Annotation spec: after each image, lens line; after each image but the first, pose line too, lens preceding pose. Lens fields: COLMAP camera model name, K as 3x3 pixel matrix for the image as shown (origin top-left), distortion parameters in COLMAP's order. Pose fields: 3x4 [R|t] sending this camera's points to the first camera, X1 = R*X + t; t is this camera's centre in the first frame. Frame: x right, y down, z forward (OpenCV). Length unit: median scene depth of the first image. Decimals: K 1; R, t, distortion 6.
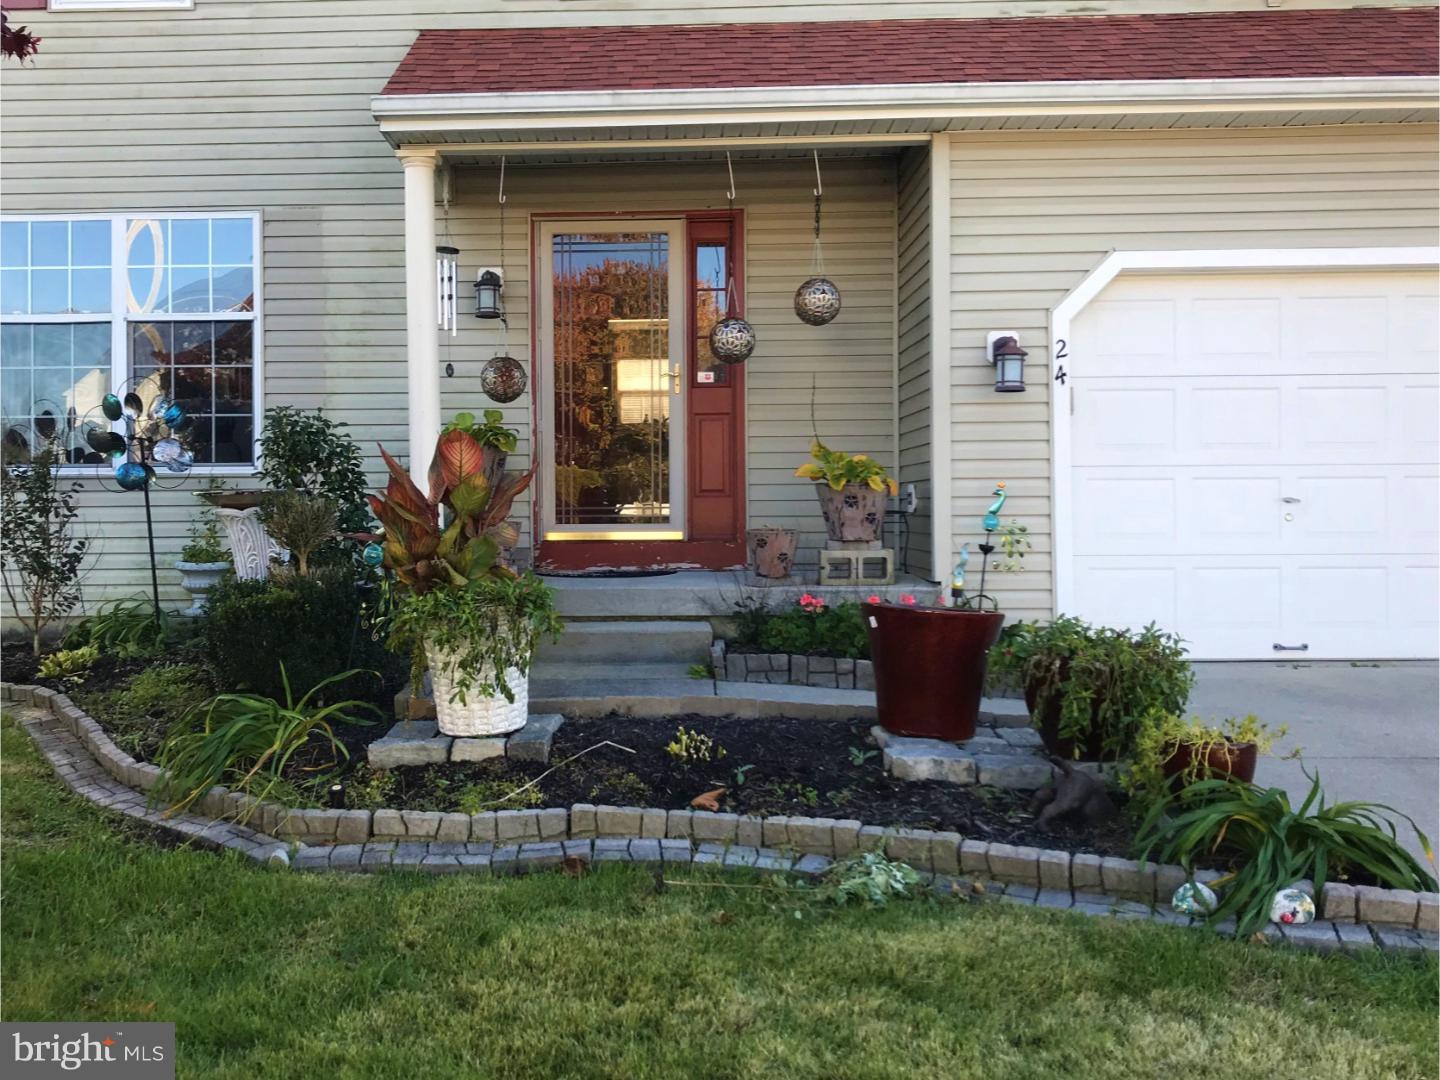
lens RADIAL K [[1431.5, 0, 719.8], [0, 1431.5, 535.4], [0, 0, 1]] dist [0.020936, 0.000000]
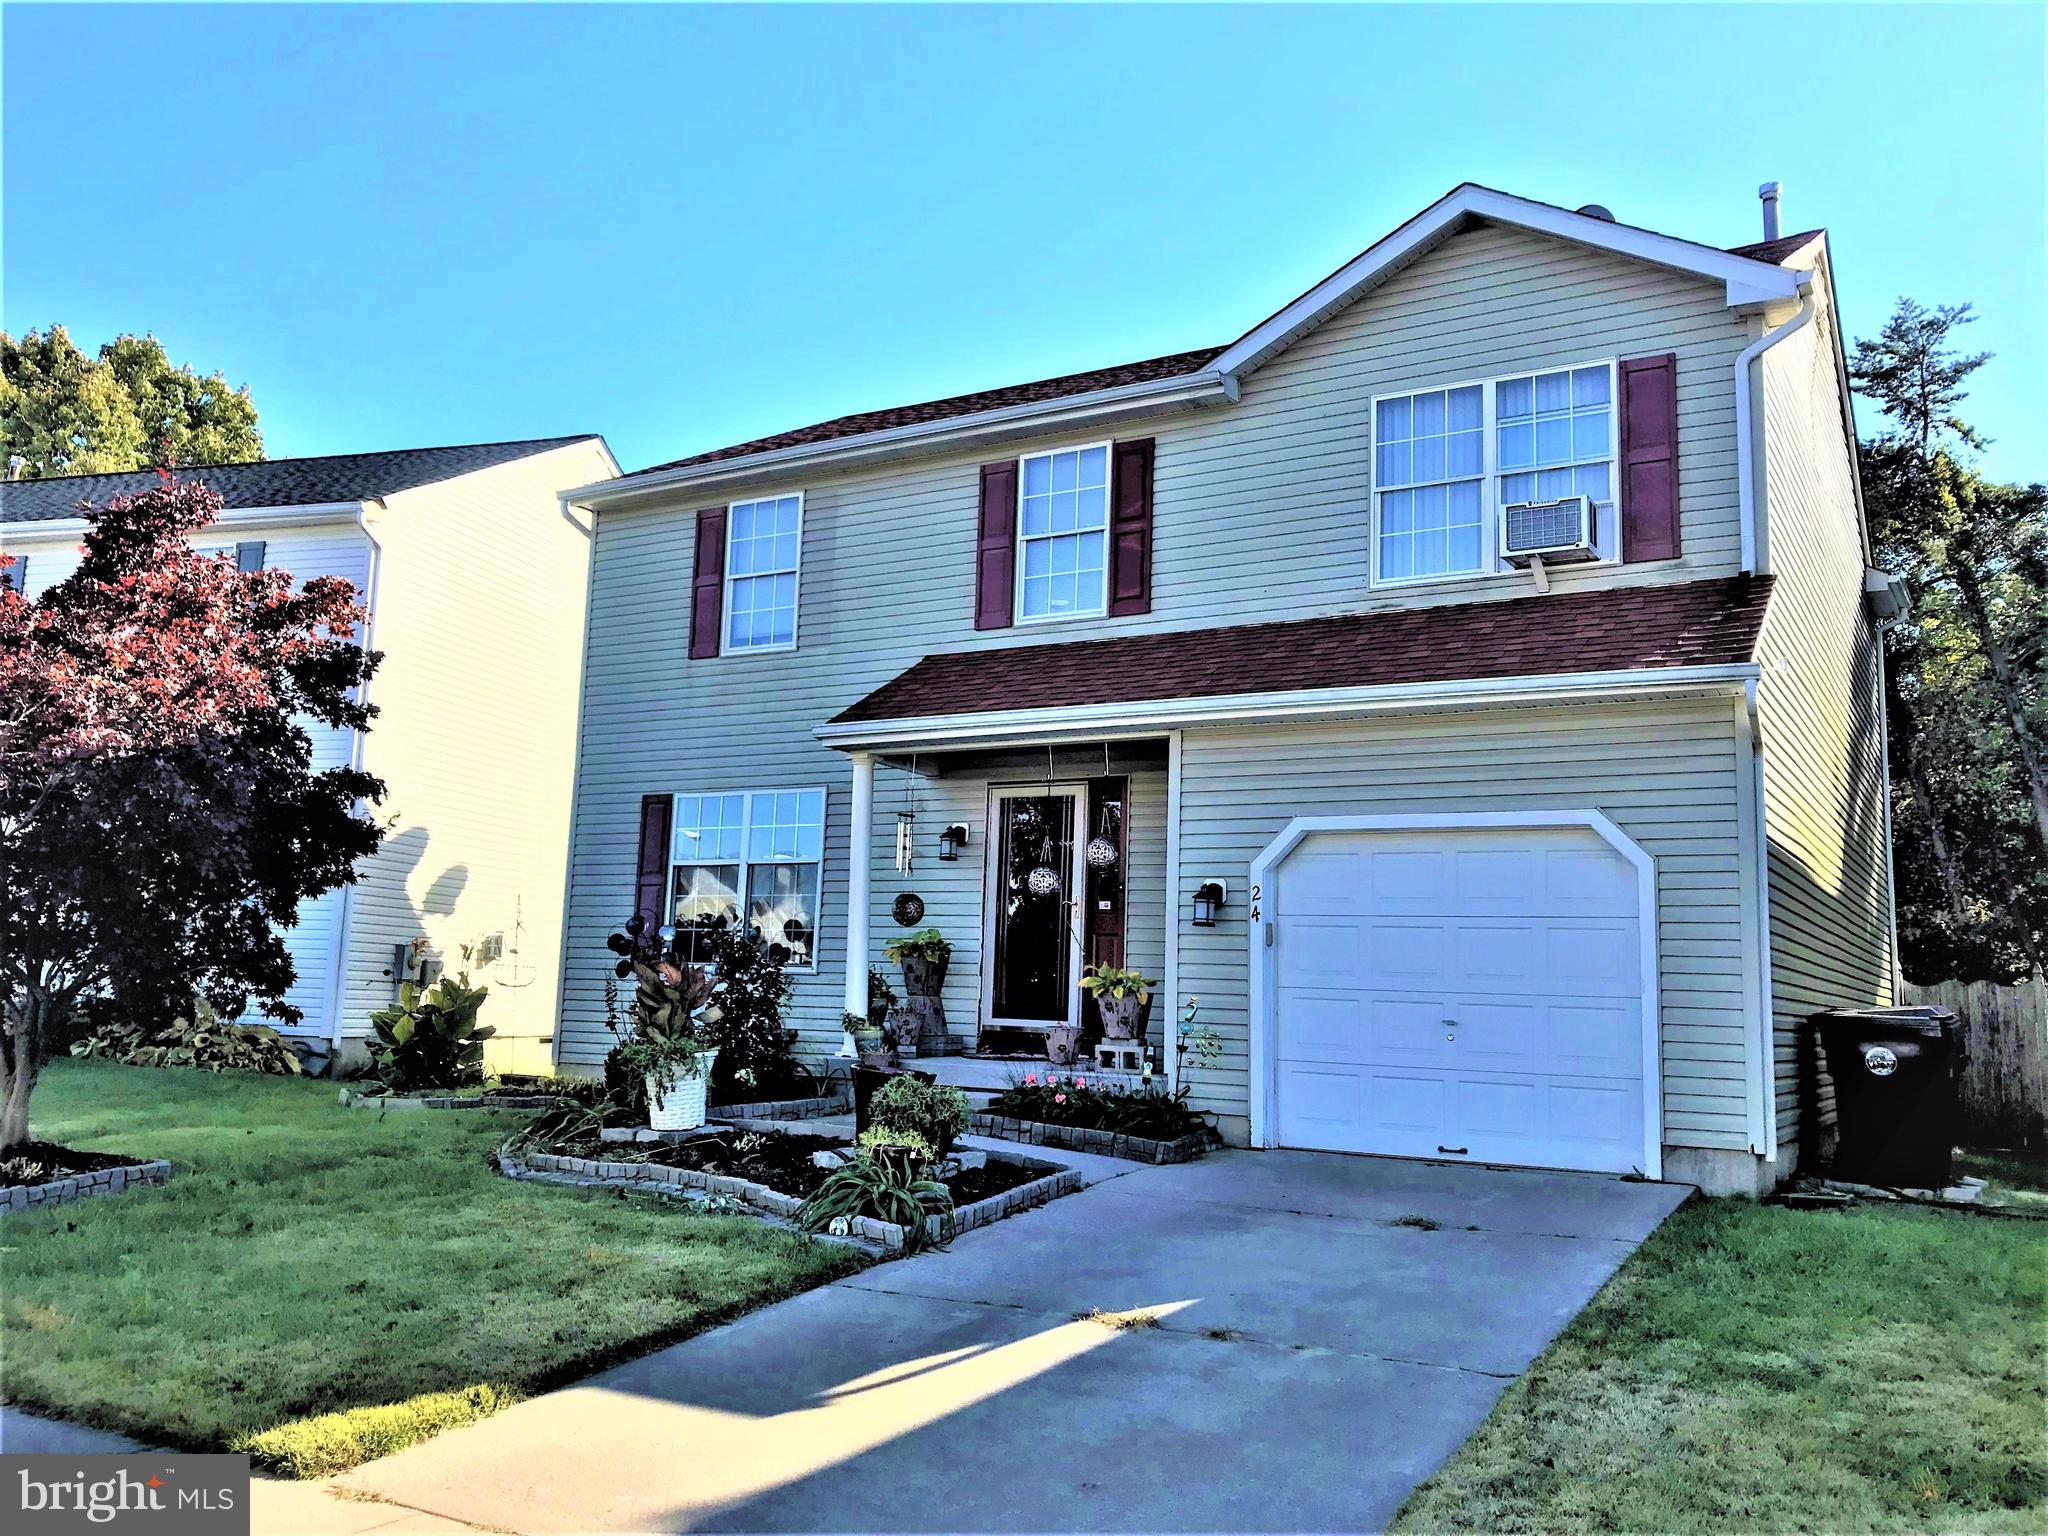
lens RADIAL K [[1689.3, 0, 1021.5], [0, 1689.3, 766.5], [0, 0, 1]] dist [0.062139, -0.065344]
pose [[0.870460, -0.030605, -0.491288, 0.782208], [-0.048254, 0.987953, -0.147040, -0.009862], [0.489869, 0.151699, 0.858496, -0.402316]]
